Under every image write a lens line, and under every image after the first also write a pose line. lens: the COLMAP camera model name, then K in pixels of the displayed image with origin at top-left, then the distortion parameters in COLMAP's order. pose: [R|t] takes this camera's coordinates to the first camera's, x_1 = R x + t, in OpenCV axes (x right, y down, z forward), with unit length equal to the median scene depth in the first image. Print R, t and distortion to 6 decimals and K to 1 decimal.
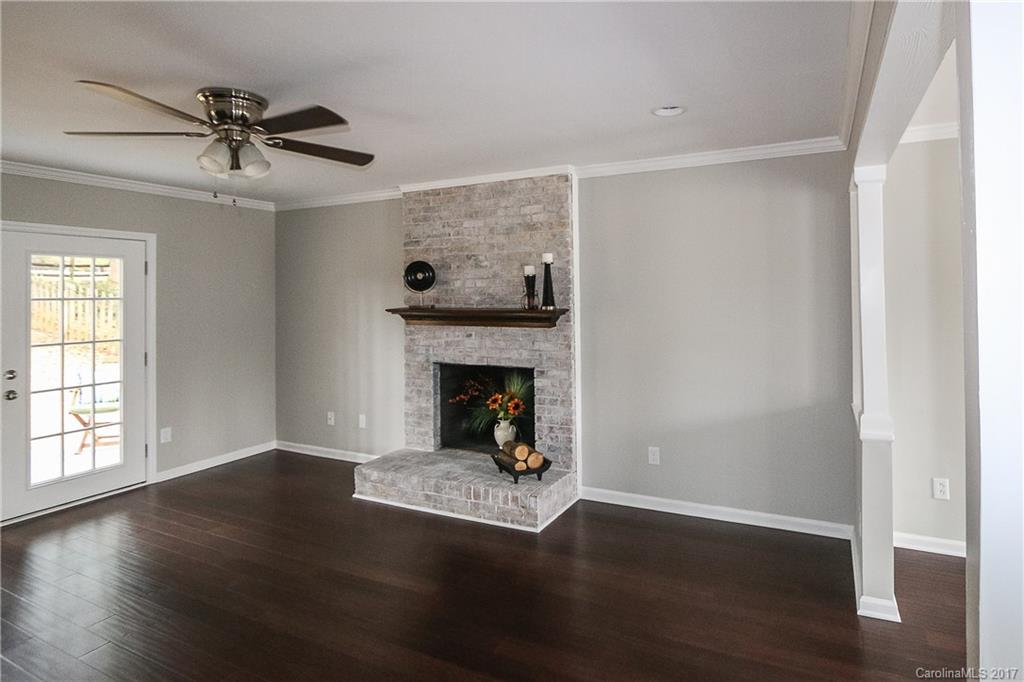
lens RADIAL K [[473.7, 0, 519.4], [0, 473.7, 290.9], [0, 0, 1]] dist [-0.001367, -0.000329]
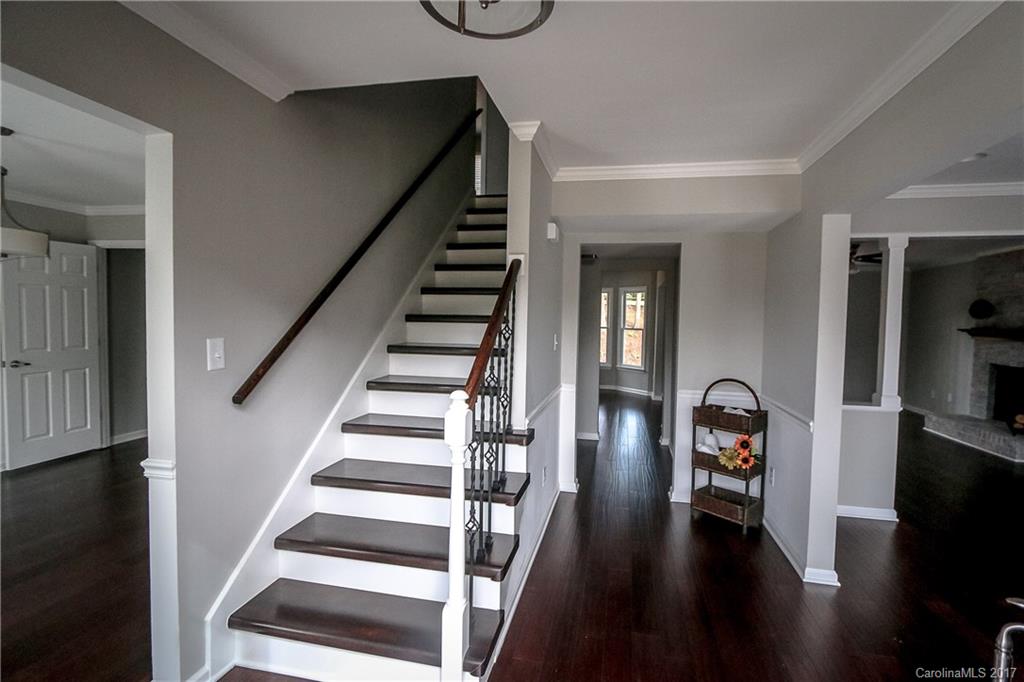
lens RADIAL K [[473.7, 0, 516.8], [0, 473.7, 339.1], [0, 0, 1]] dist [-0.001367, -0.000329]
pose [[0.190012, 0.052056, -0.980401, 1.068141], [-0.013251, 0.998638, 0.050456, 0.009666], [0.981692, 0.003404, 0.190443, -0.858374]]
